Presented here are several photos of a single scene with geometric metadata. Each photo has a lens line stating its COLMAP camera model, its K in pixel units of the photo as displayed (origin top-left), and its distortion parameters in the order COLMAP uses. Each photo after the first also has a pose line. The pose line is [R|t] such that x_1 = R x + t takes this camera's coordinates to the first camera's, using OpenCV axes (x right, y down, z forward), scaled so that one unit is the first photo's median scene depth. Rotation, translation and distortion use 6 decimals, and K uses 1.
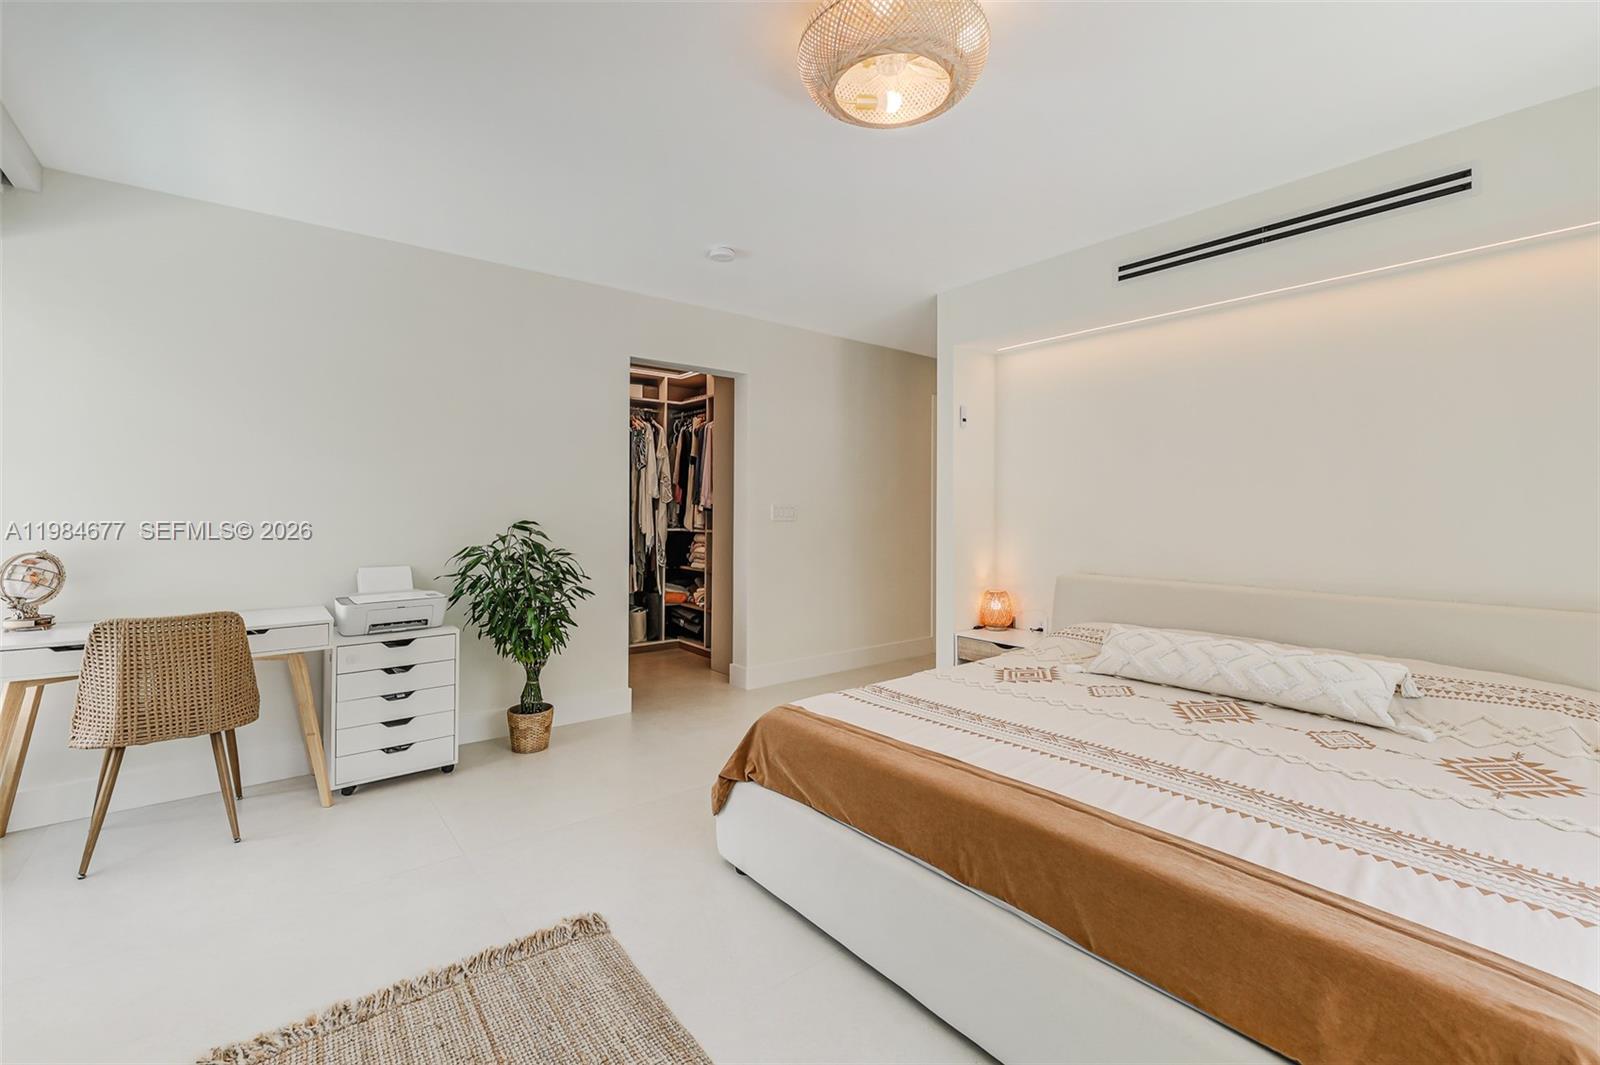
lens RADIAL K [[674.8, 0, 785.9], [0, 674.8, 524.9], [0, 0, 1]] dist [-0.000079, -0.000374]
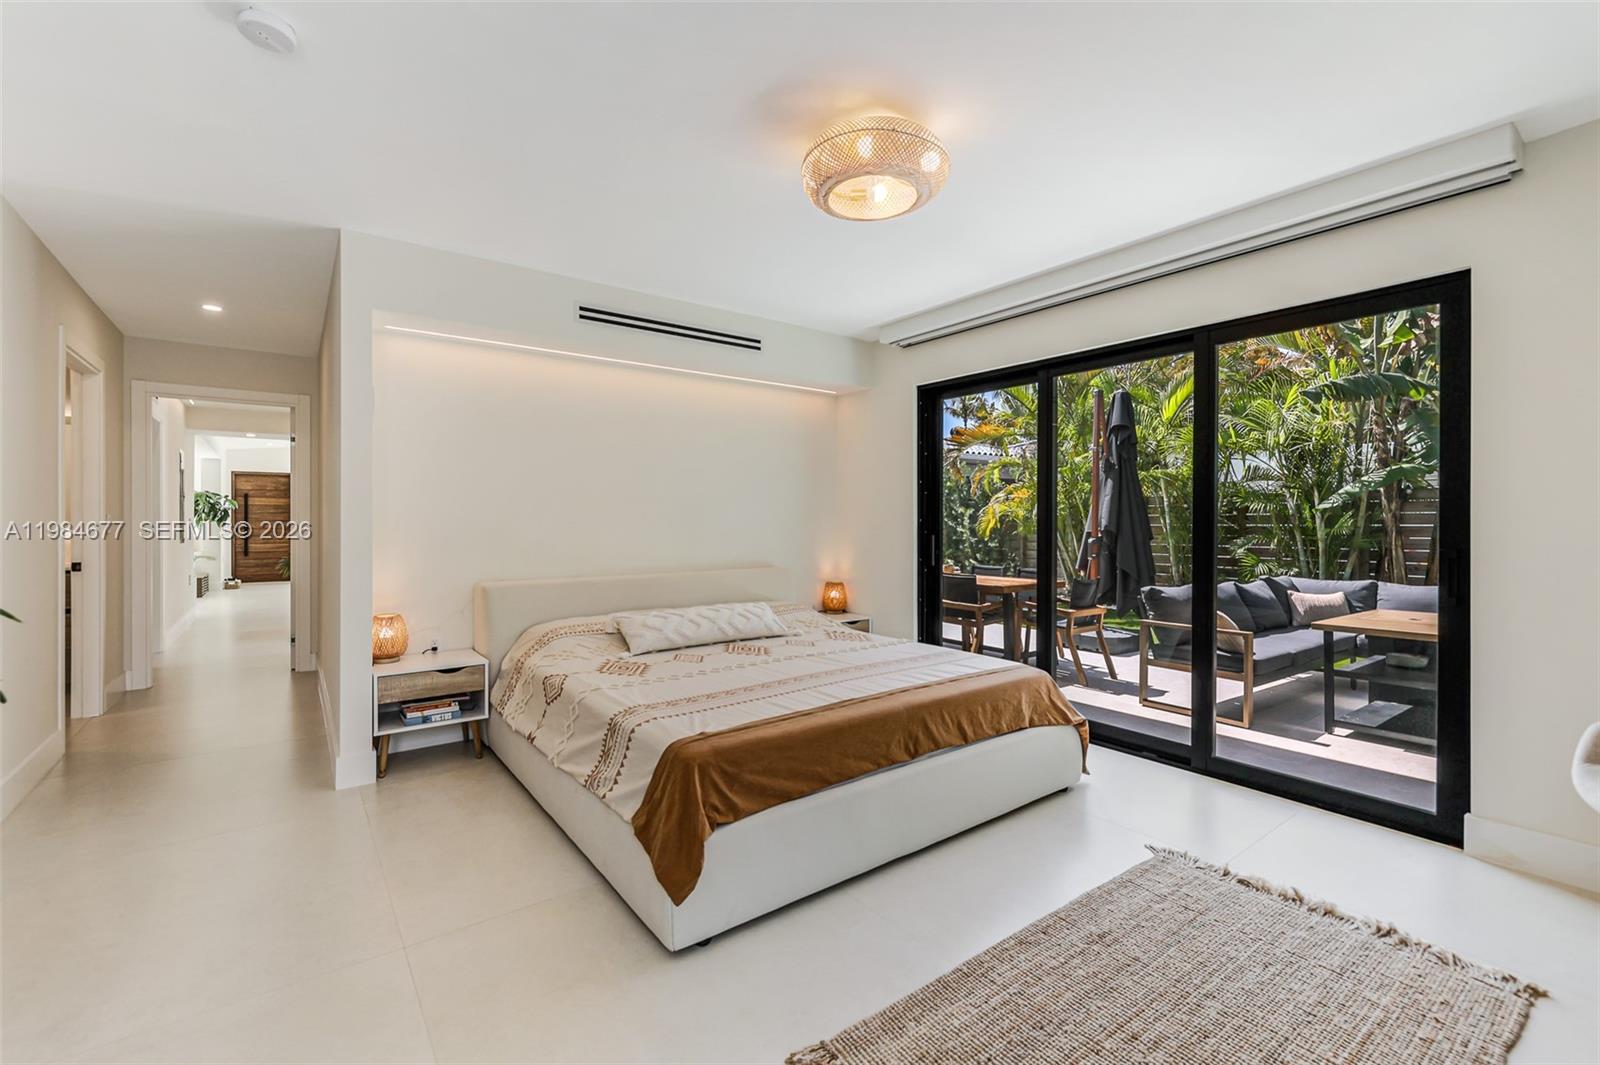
lens RADIAL K [[674.8, 0, 785.9], [0, 674.8, 524.9], [0, 0, 1]] dist [-0.000079, -0.000374]
pose [[0.052812, -0.012713, 0.998524, -0.798261], [0.018882, 0.999753, 0.011730, -0.021082], [-0.998426, 0.018234, 0.053039, 0.739651]]
